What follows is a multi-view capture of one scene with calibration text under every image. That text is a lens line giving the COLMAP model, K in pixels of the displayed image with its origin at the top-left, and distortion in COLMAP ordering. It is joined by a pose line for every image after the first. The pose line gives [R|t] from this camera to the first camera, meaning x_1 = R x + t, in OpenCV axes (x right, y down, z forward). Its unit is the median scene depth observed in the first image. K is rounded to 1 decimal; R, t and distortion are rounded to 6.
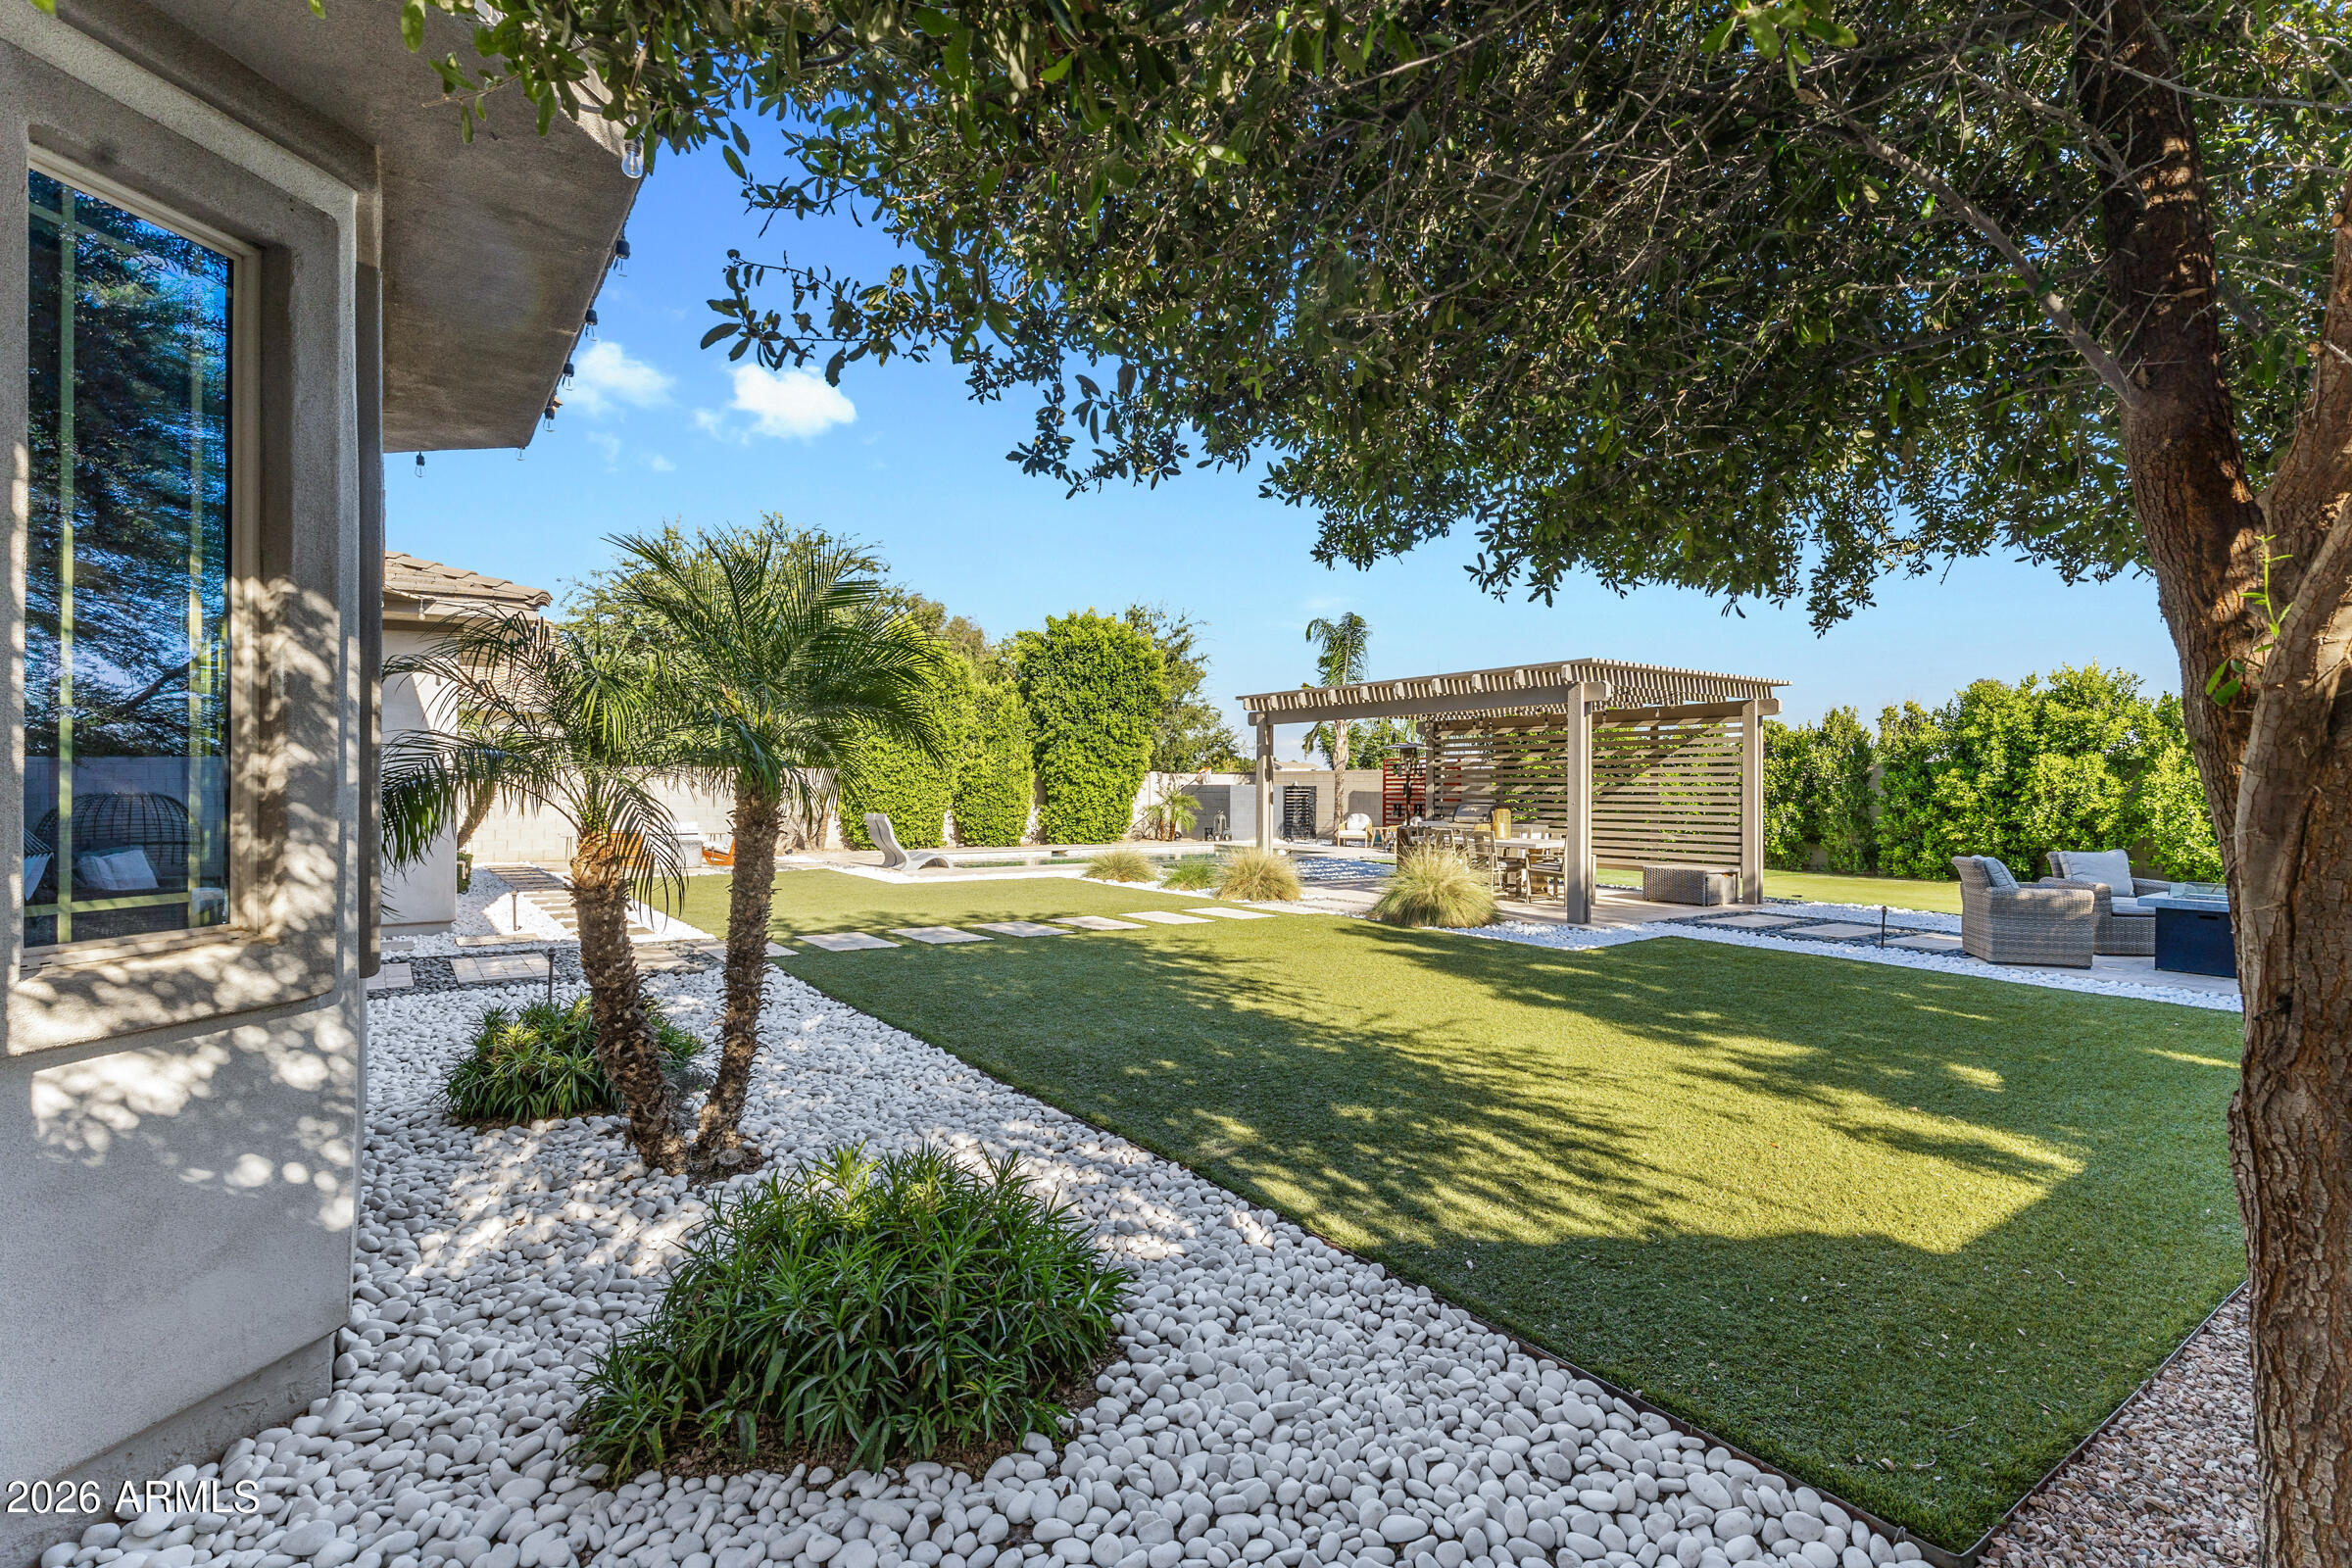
lens RADIAL K [[1122.3, 0, 1226.3], [0, 1122.3, 789.2], [0, 0, 1]] dist [0.000721, 0.000083]
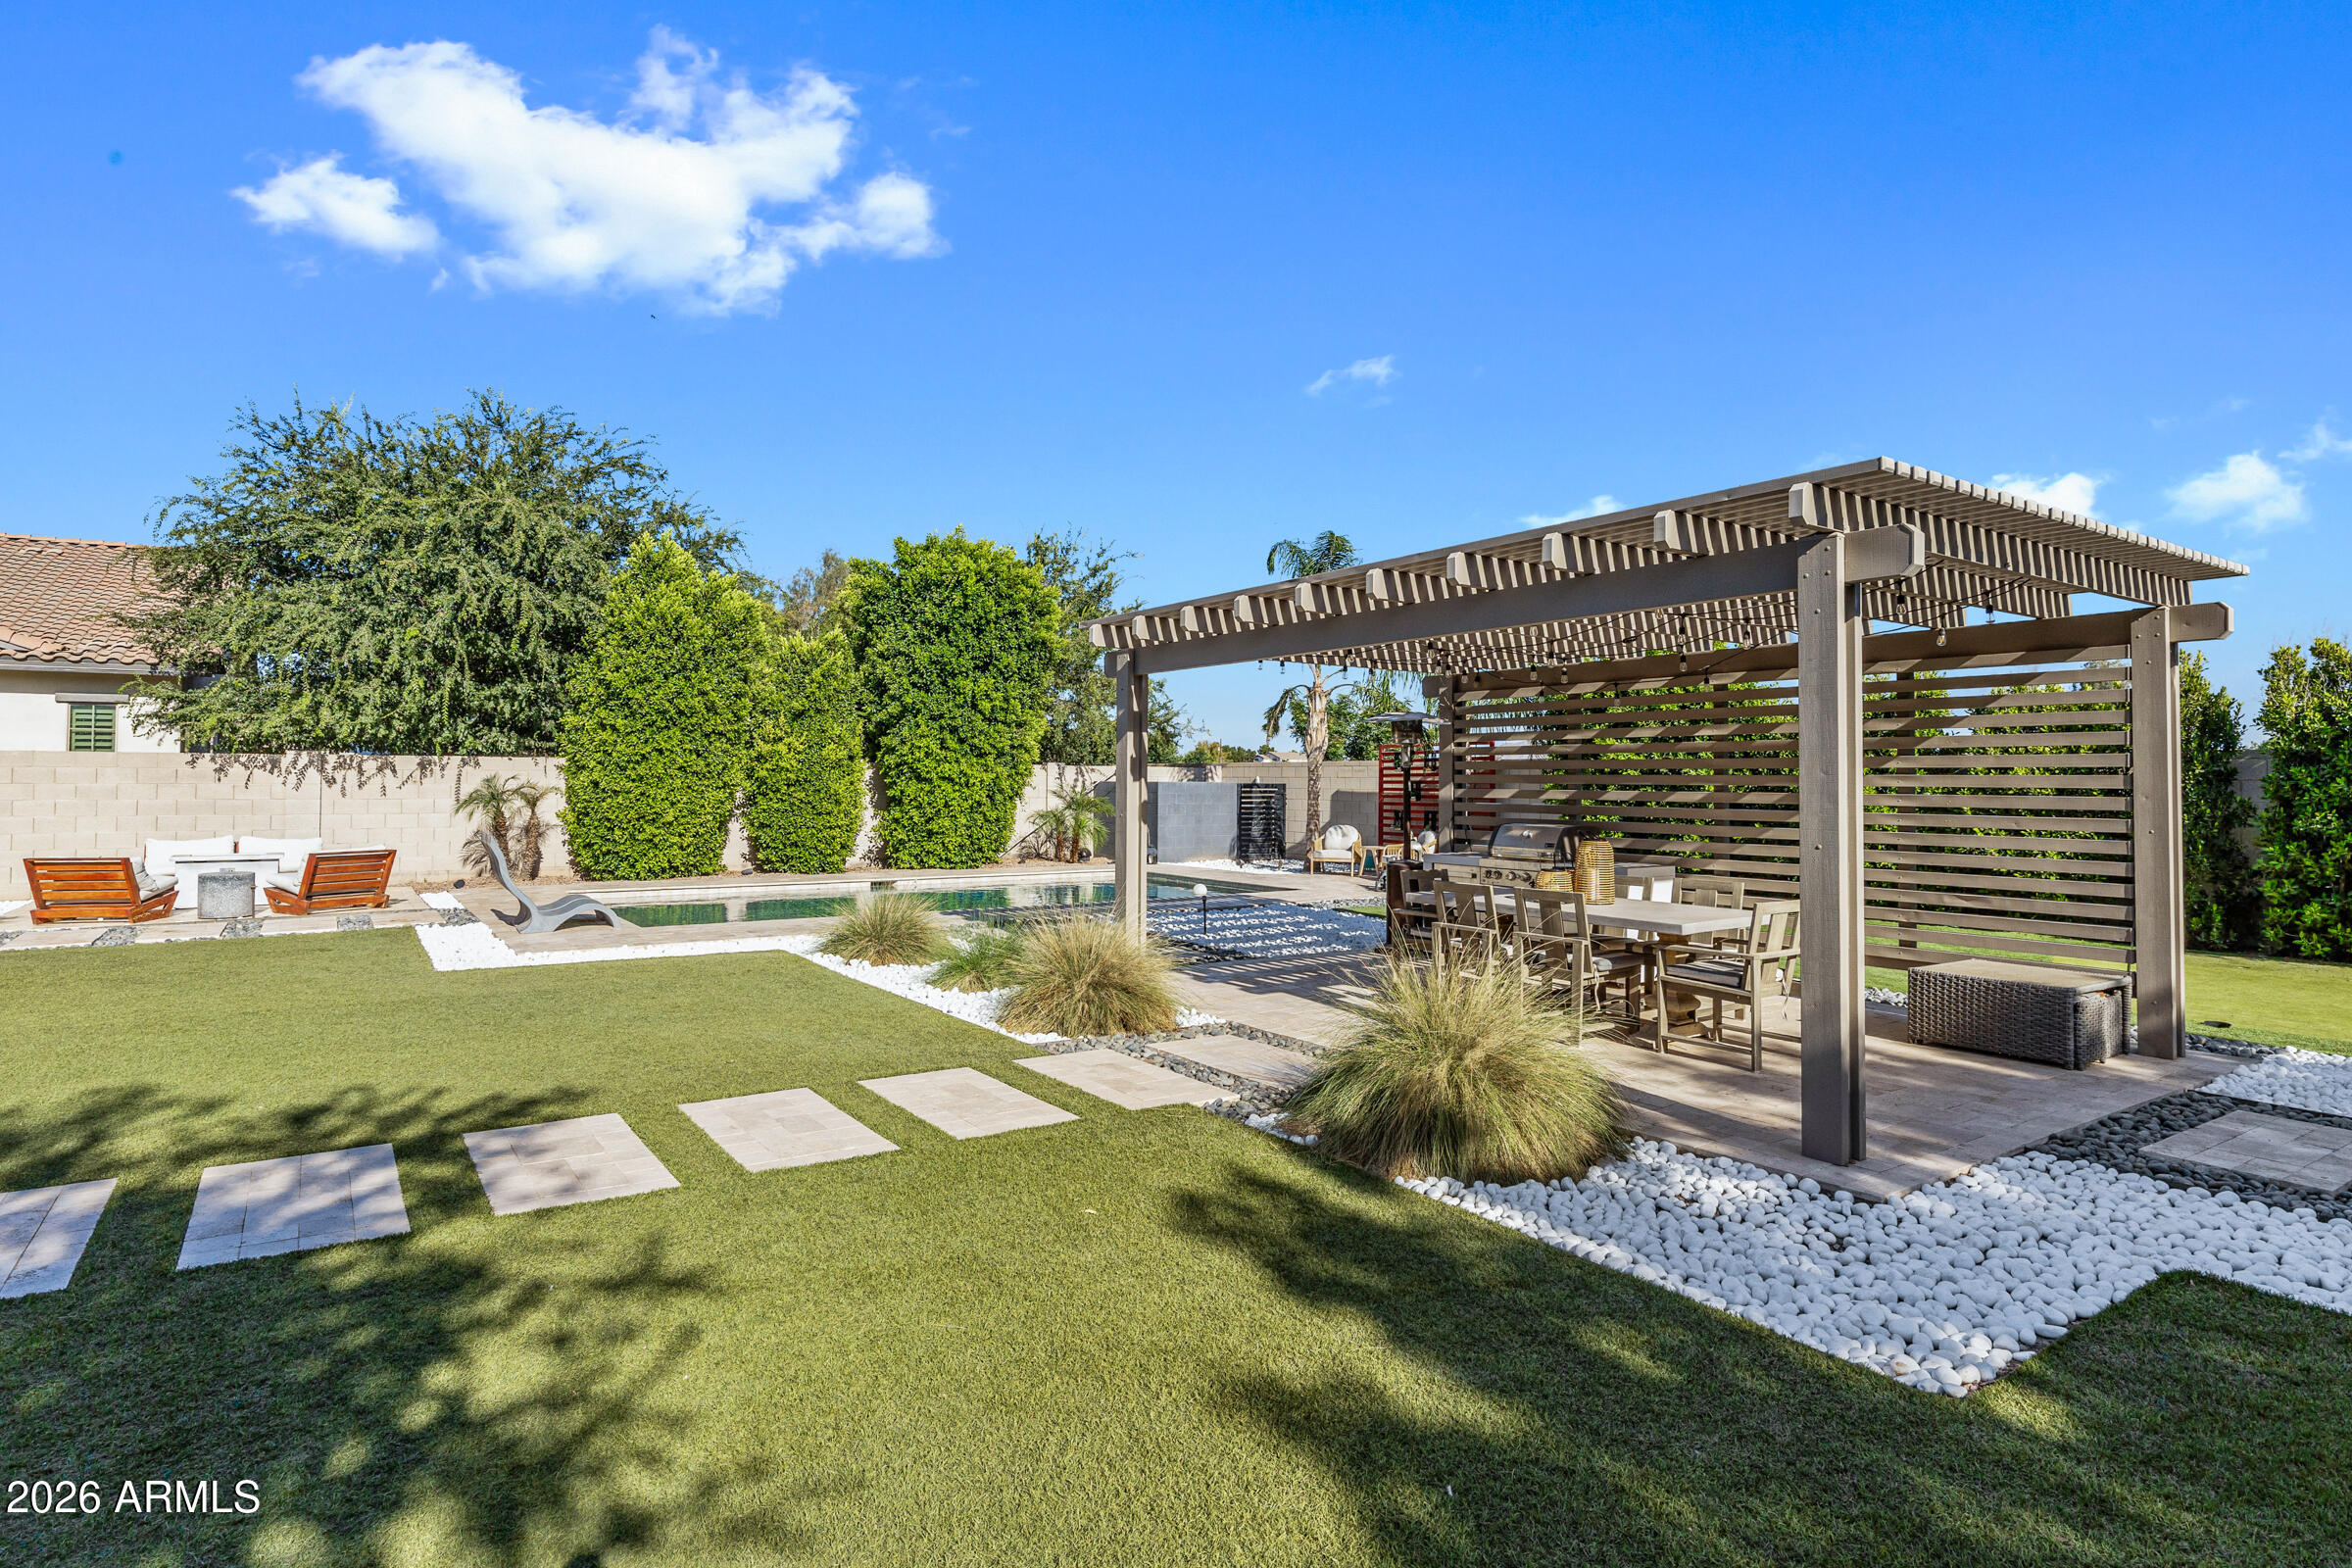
lens RADIAL K [[1239.0, 0, 1169.2], [0, 1239.0, 749.6], [0, 0, 1]] dist [0.001575, 0.000215]
pose [[0.999063, 0.001758, -0.043238, 0.046739], [-0.002904, 0.999645, -0.026471, -0.003999], [0.043176, 0.026571, 0.998714, 0.250325]]
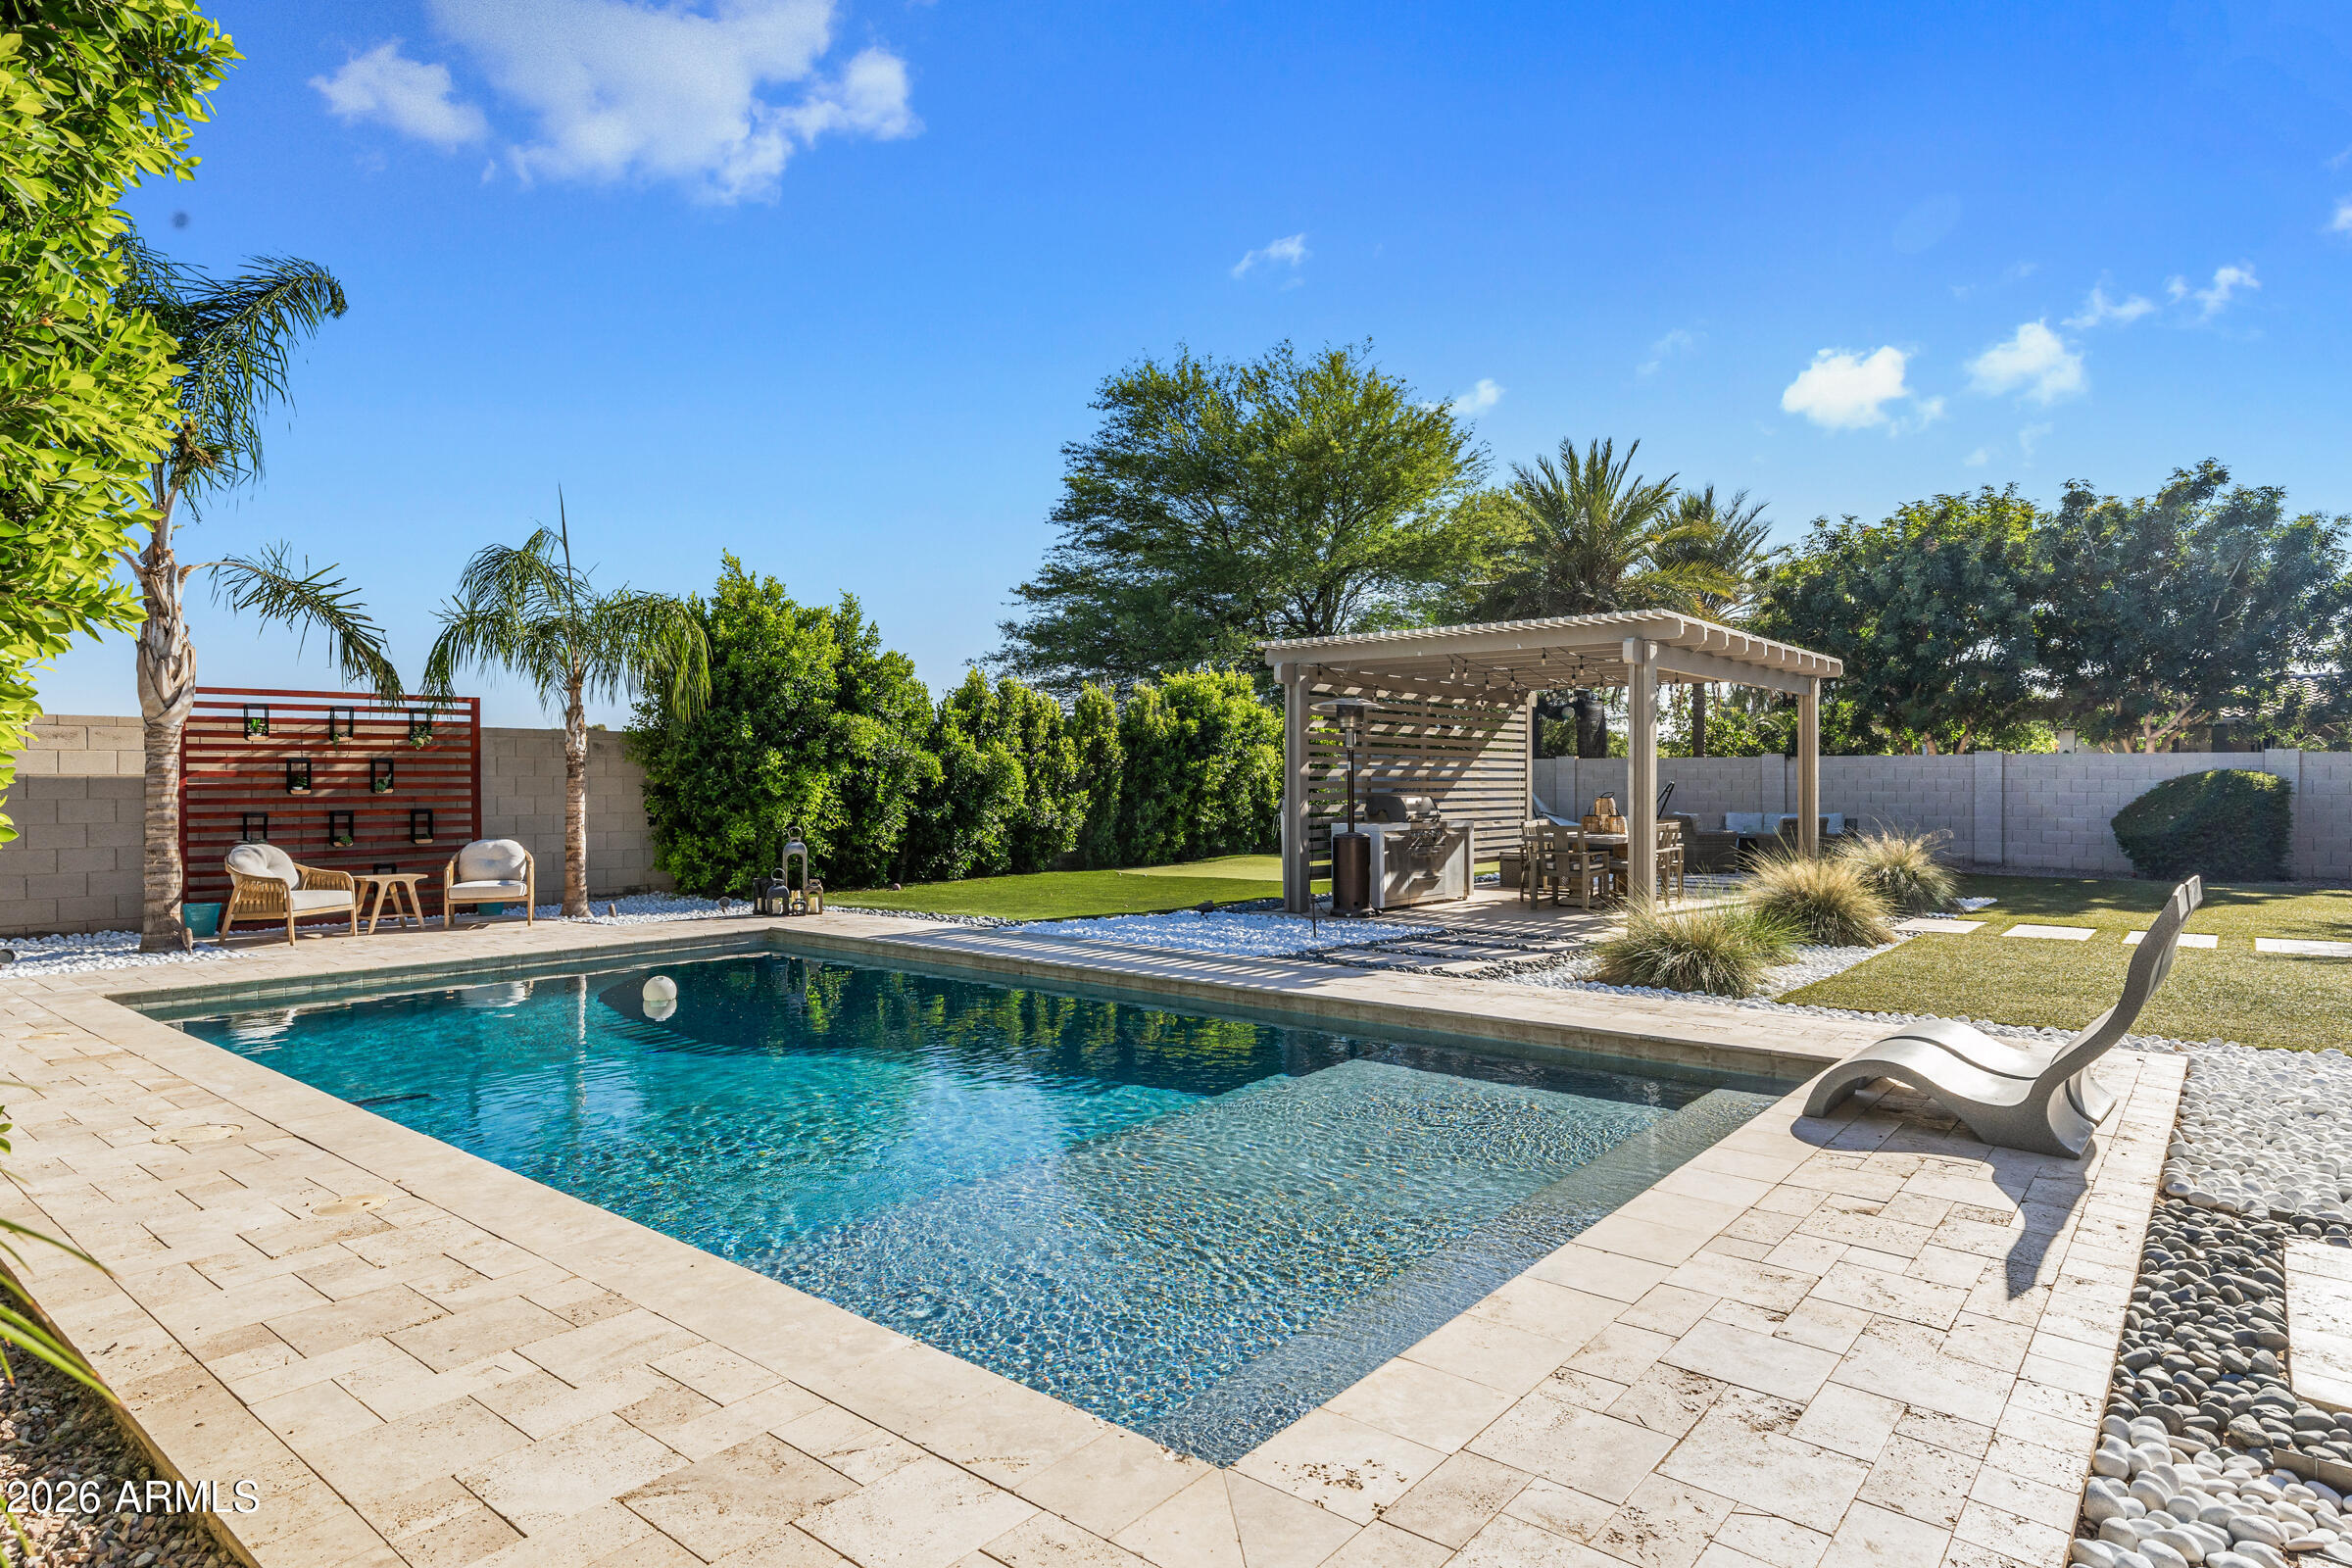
lens RADIAL K [[1317.2, 0, 1176.0], [0, 1317.2, 784.0], [0, 0, 1]] dist [0.000333, 0.001042]
pose [[-0.228806, -0.005640, 0.973456, -0.346240], [-0.000662, 0.999984, 0.005638, 0.000899], [-0.973472, 0.000646, -0.228806, 0.840870]]
